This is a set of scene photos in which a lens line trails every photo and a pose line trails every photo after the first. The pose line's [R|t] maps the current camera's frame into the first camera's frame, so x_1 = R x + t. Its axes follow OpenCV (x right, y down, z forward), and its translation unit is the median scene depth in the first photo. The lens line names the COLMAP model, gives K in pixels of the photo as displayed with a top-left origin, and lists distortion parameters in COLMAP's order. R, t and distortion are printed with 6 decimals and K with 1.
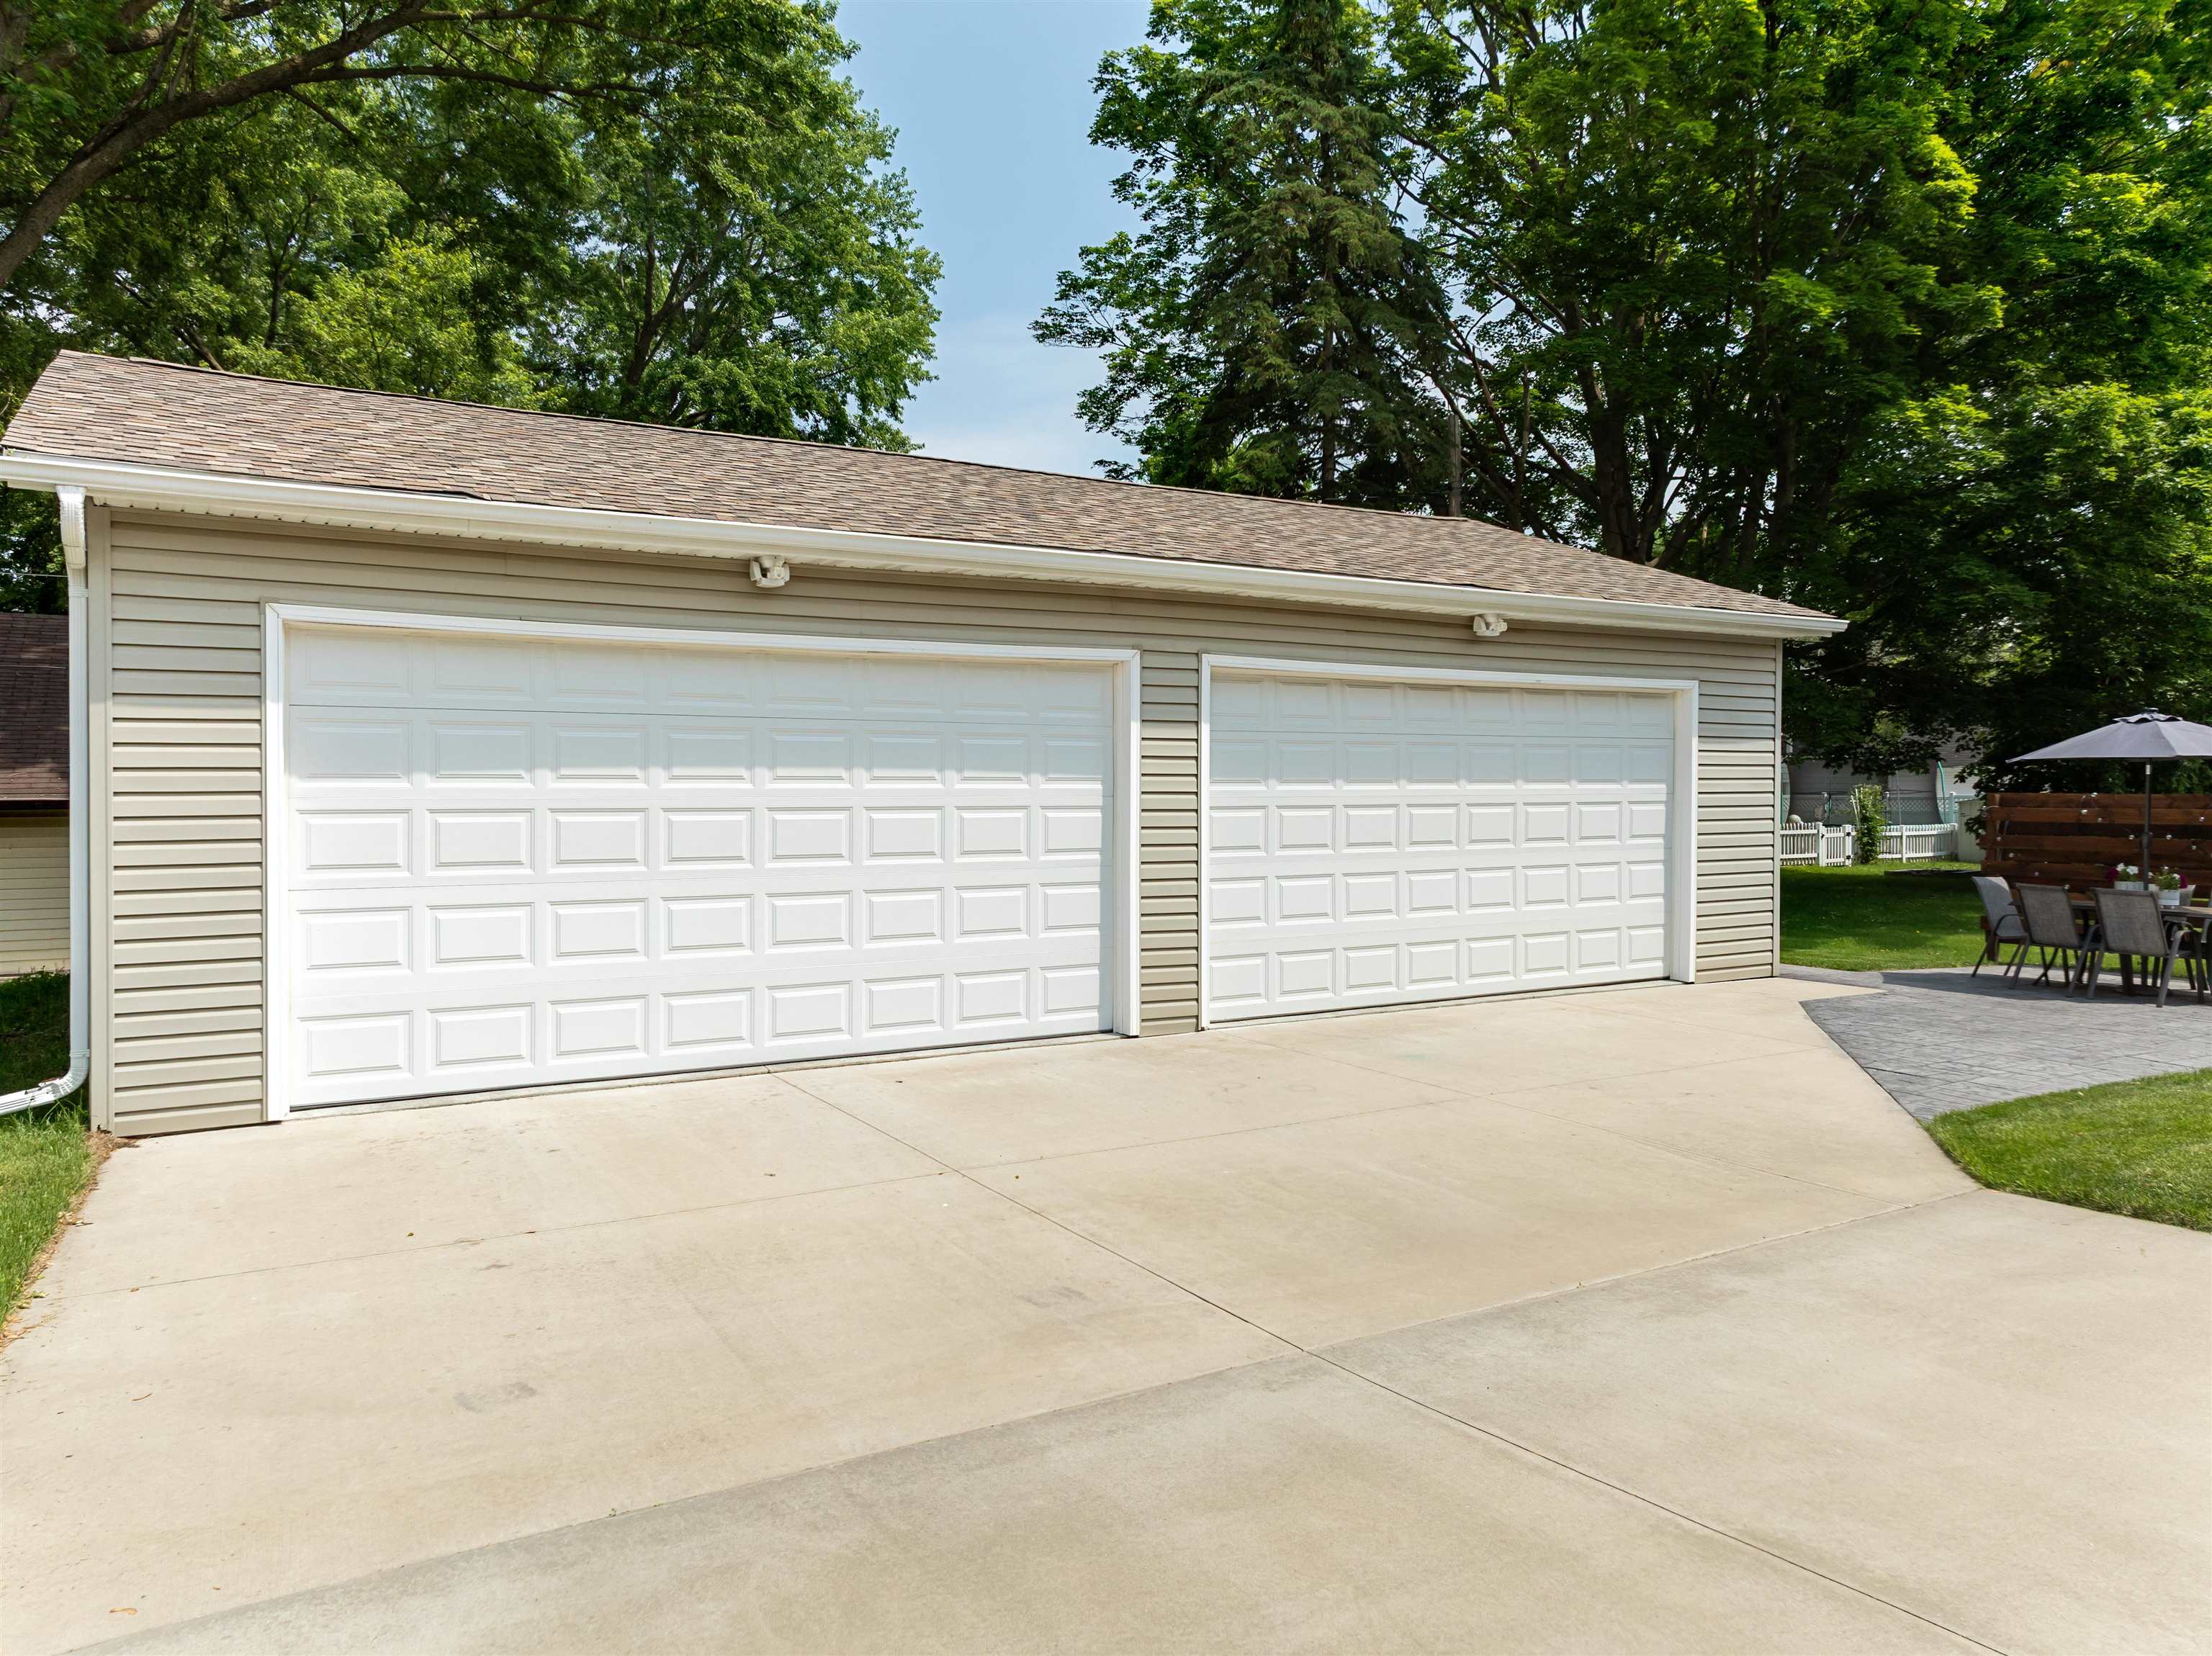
lens RADIAL K [[1551.9, 0, 1105.5], [0, 1551.9, 790.6], [0, 0, 1]] dist [-0.025096, 0.025434]
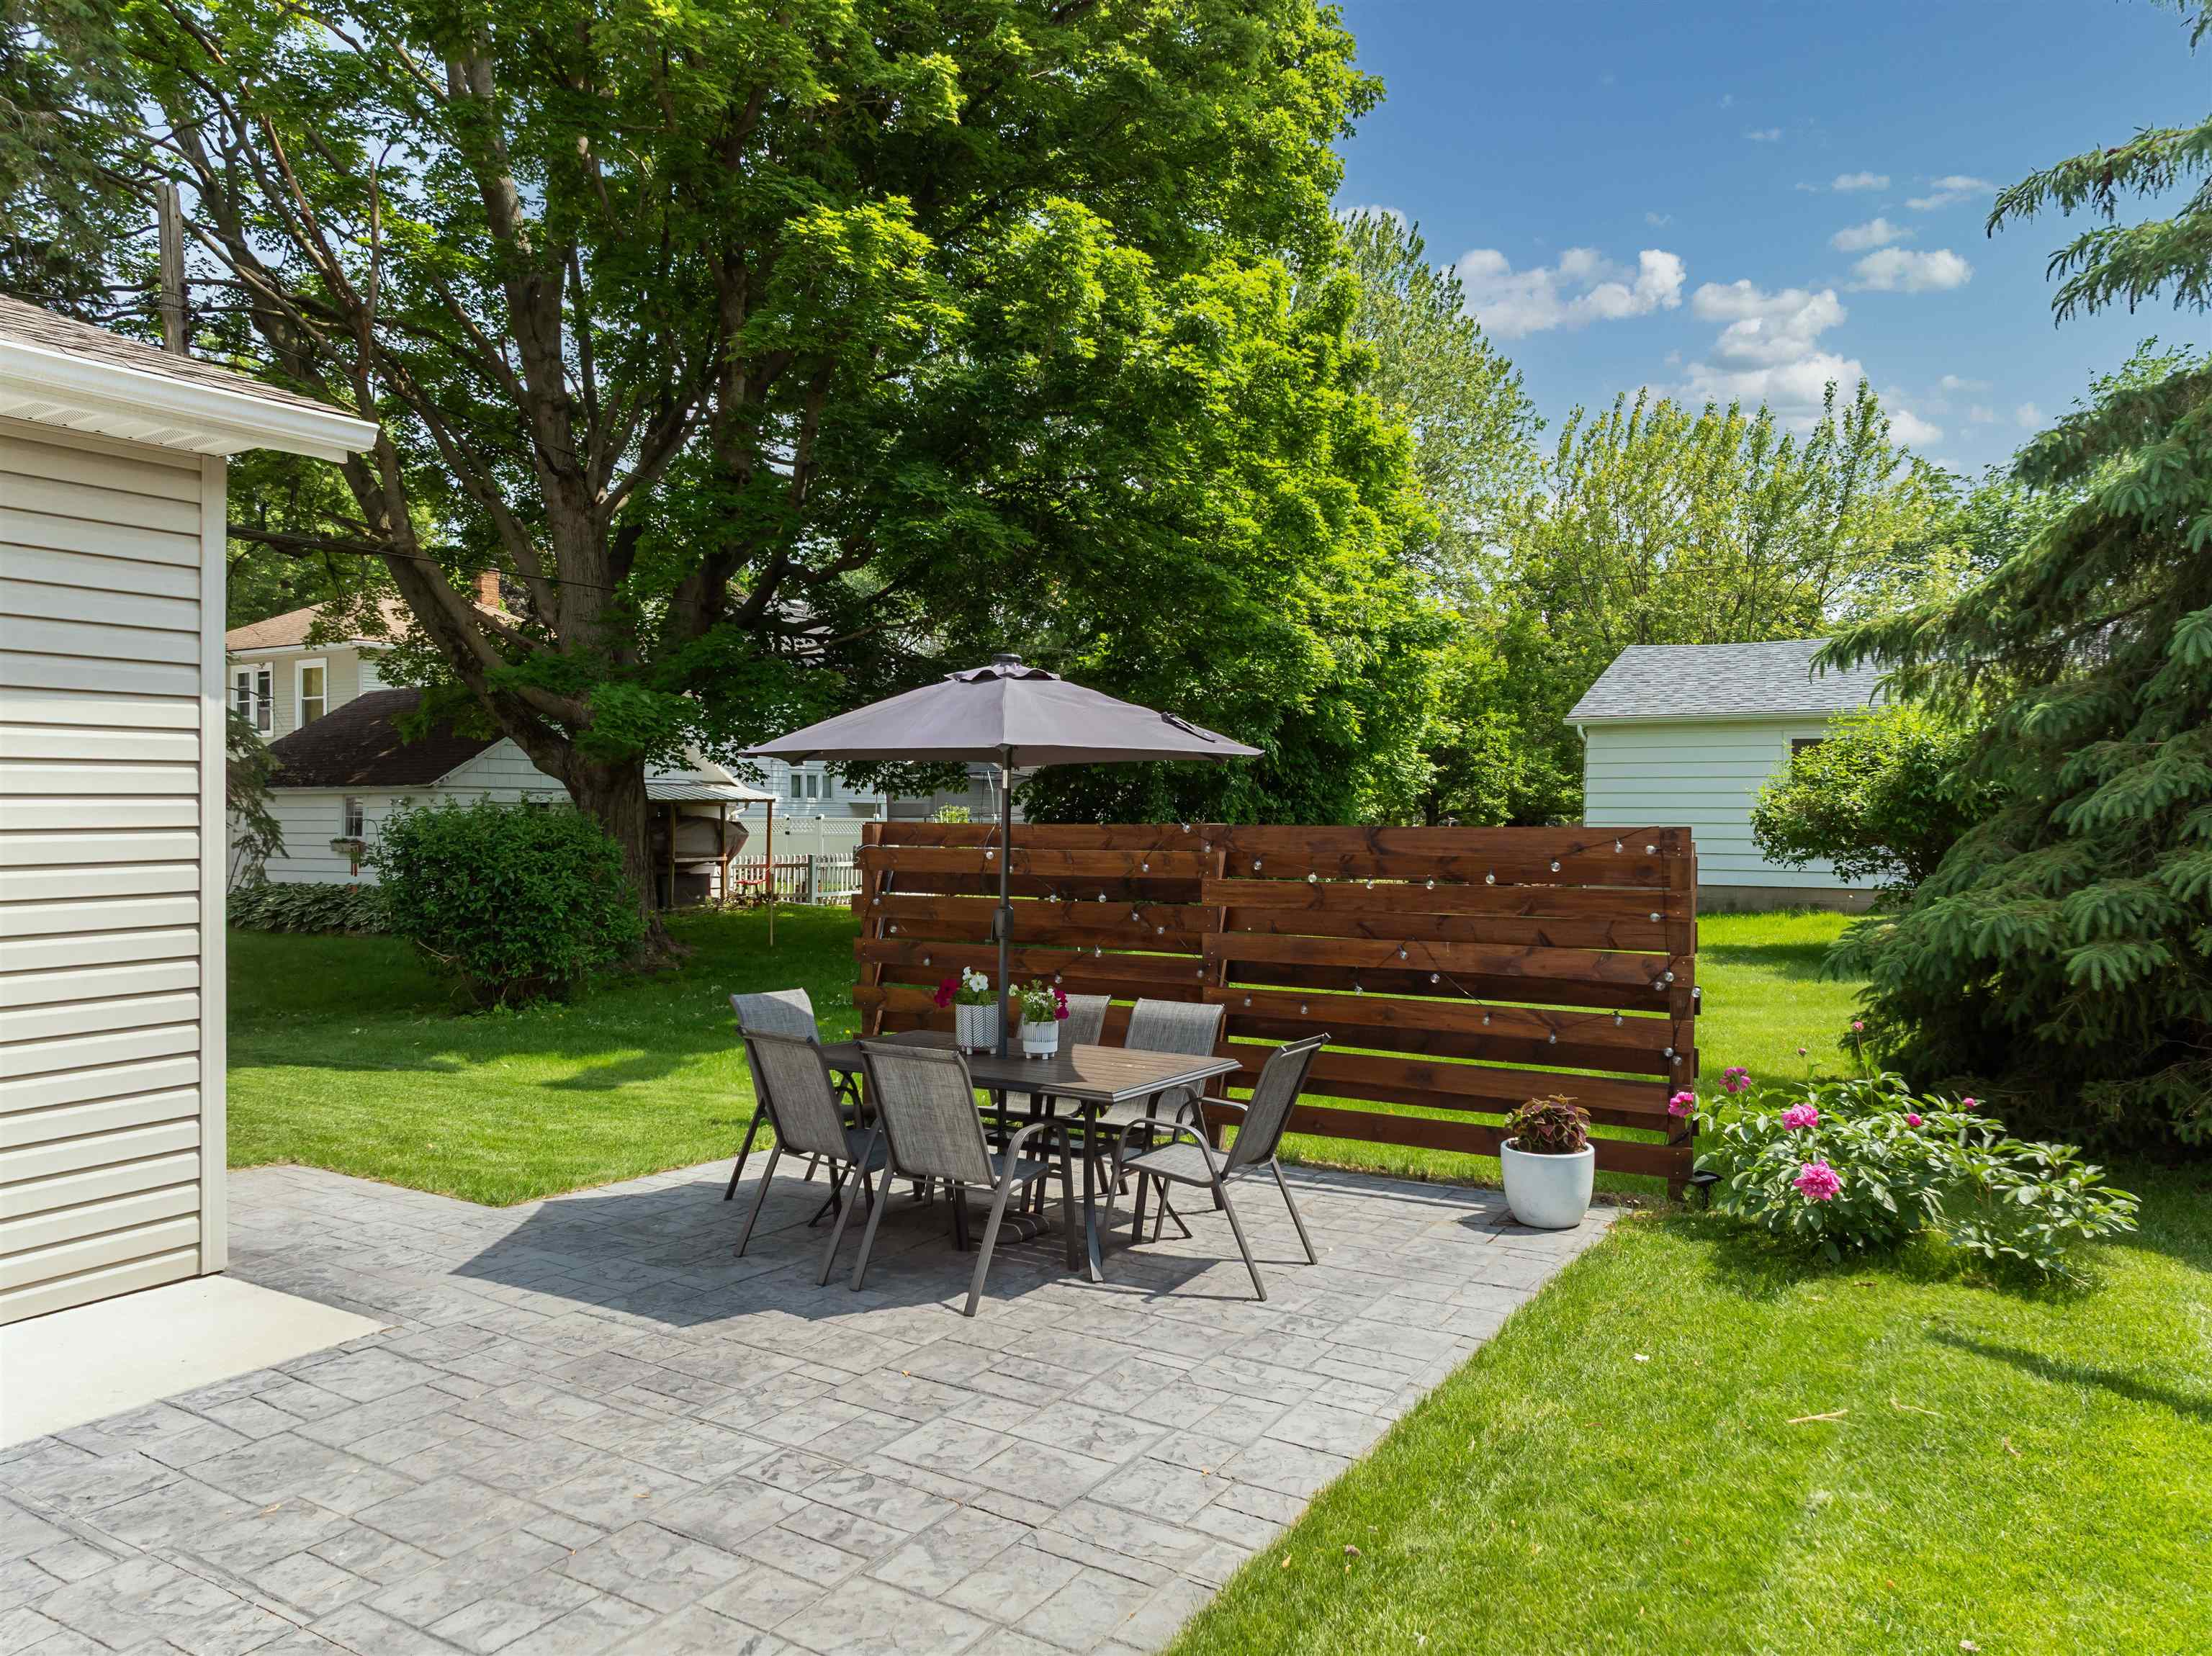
lens RADIAL K [[1540.1, 0, 1099.1], [0, 1540.1, 838.3], [0, 0, 1]] dist [0.004173, -0.038025]
pose [[0.887971, -0.010035, 0.459790, 0.471003], [0.002406, 0.999850, 0.017175, -0.002762], [-0.459894, -0.014145, 0.887861, 0.542128]]
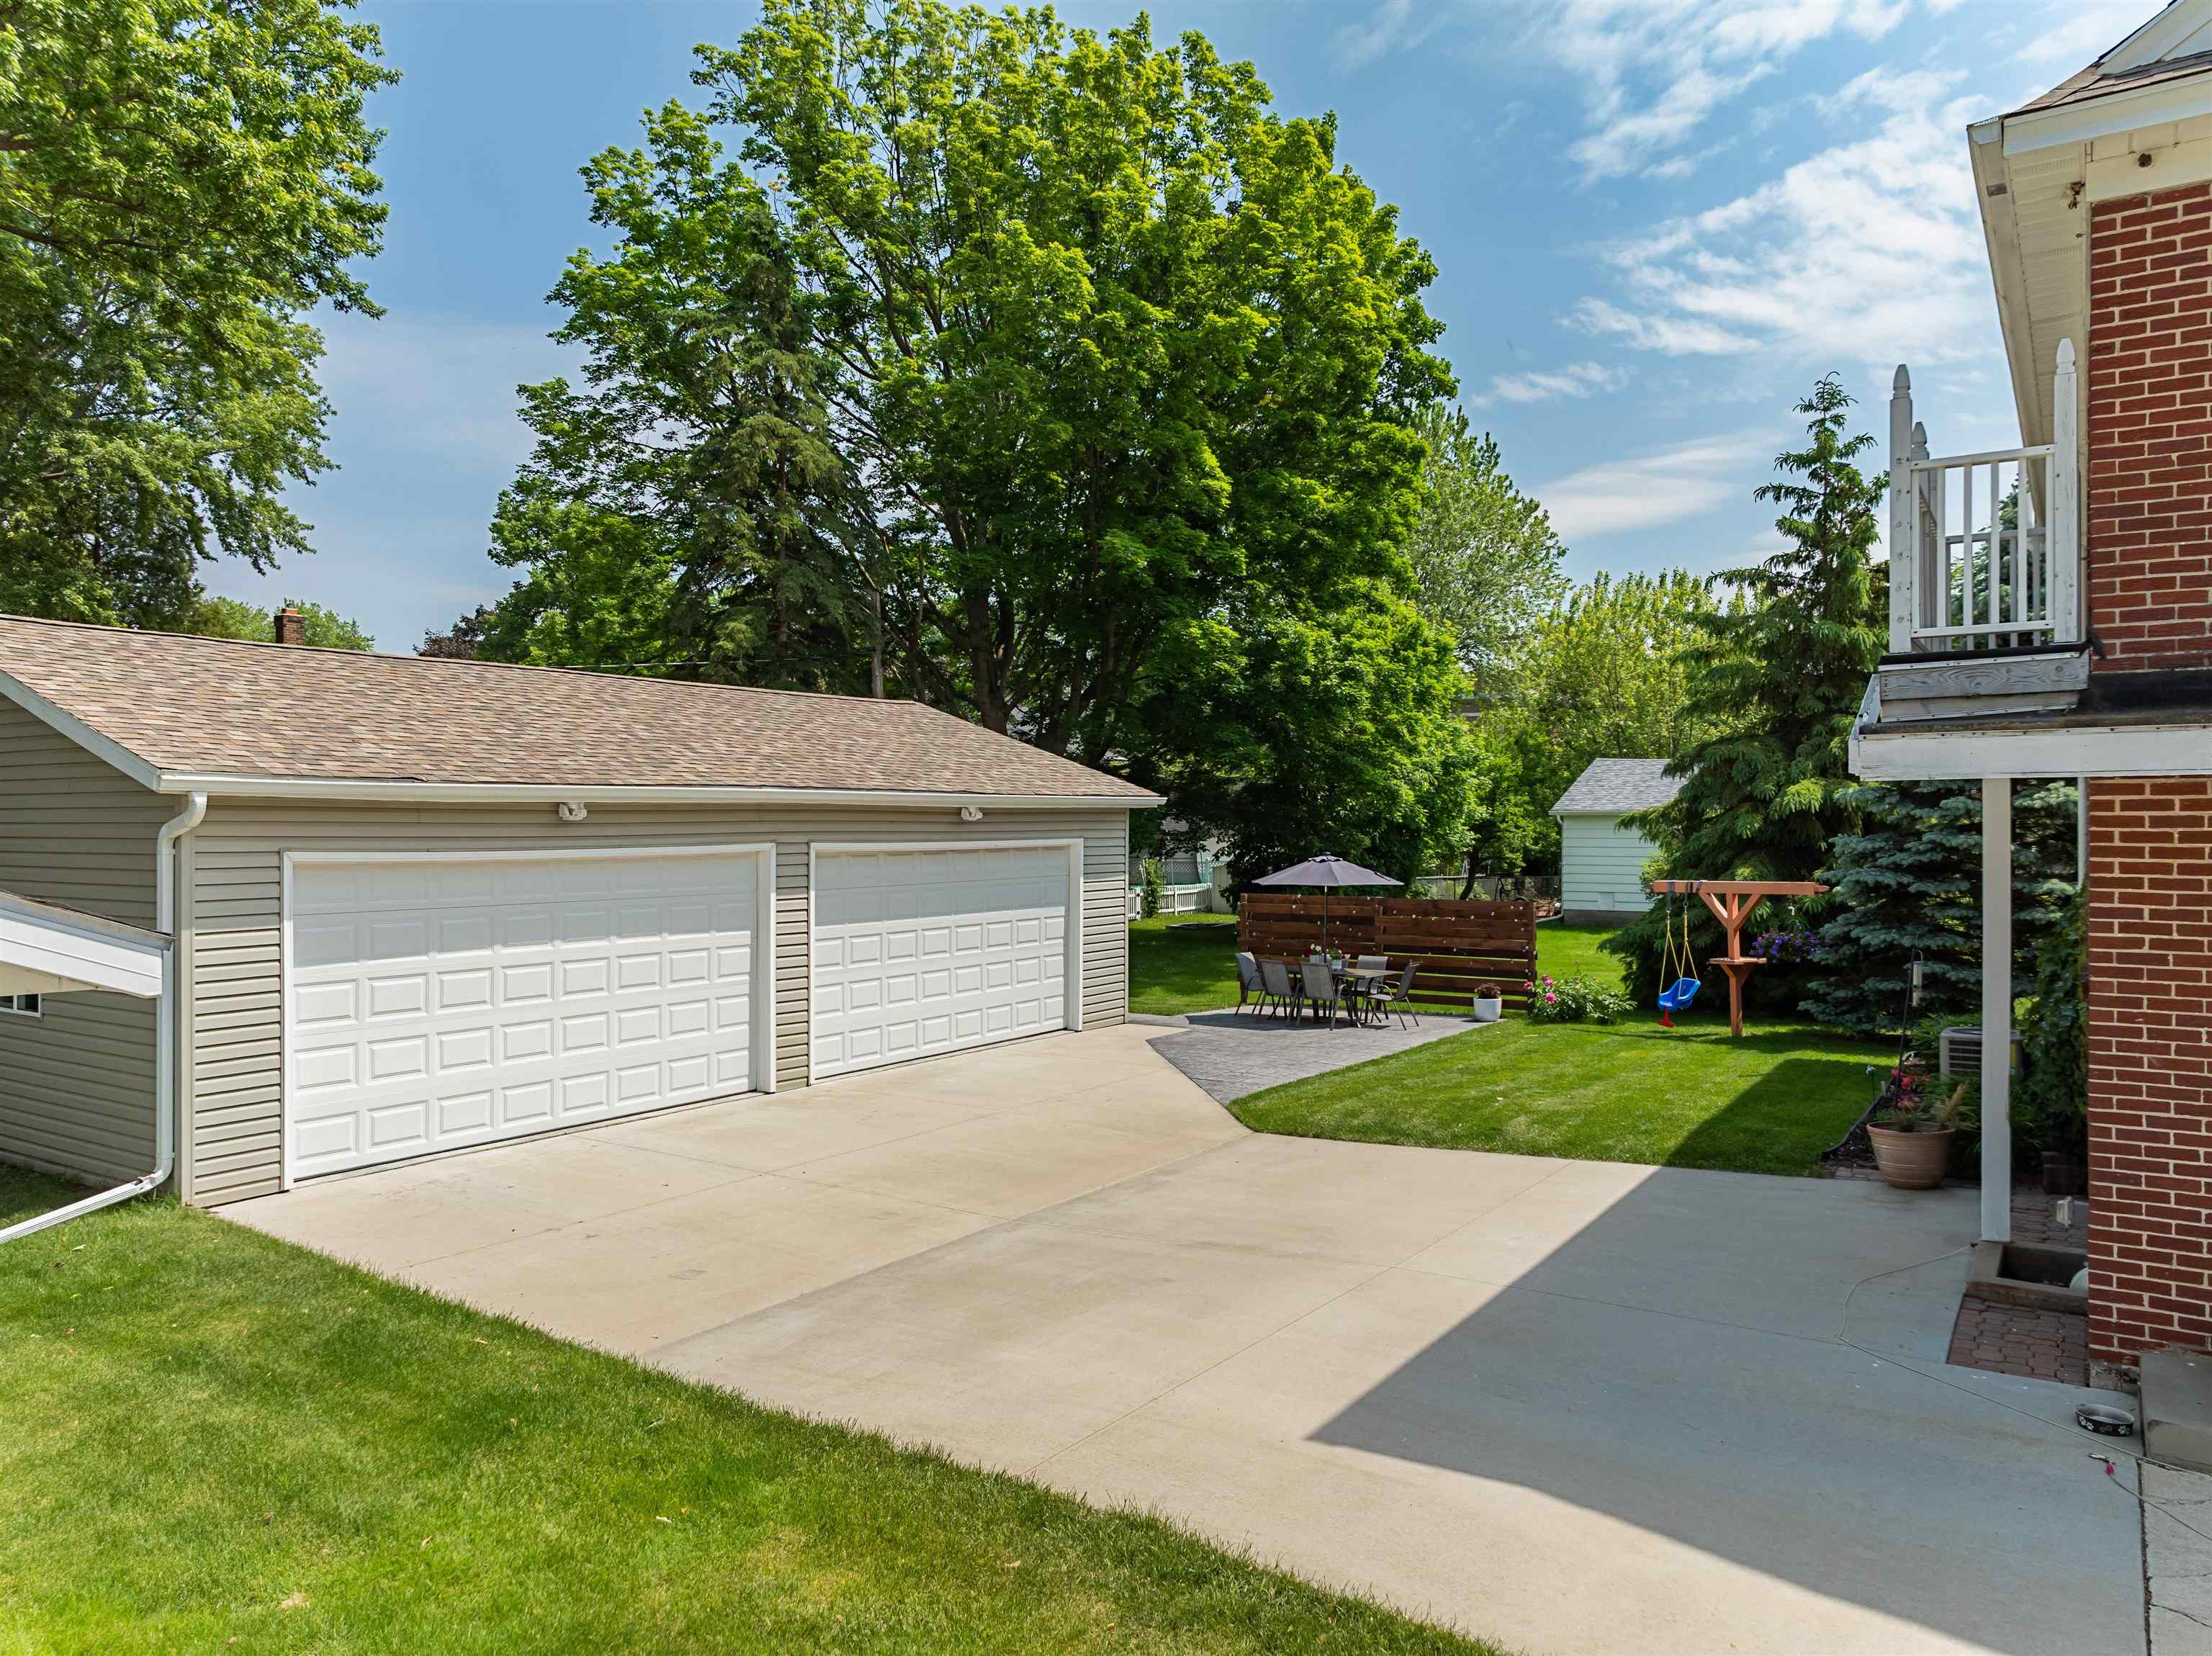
lens RADIAL K [[1534.4, 0, 1105.4], [0, 1534.4, 791.7], [0, 0, 1]] dist [0.003146, -0.038864]
pose [[0.903626, 0.005840, 0.428283, -0.261374], [0.004099, 0.999743, -0.022282, -0.082378], [-0.428303, 0.021891, 0.903370, -0.414783]]
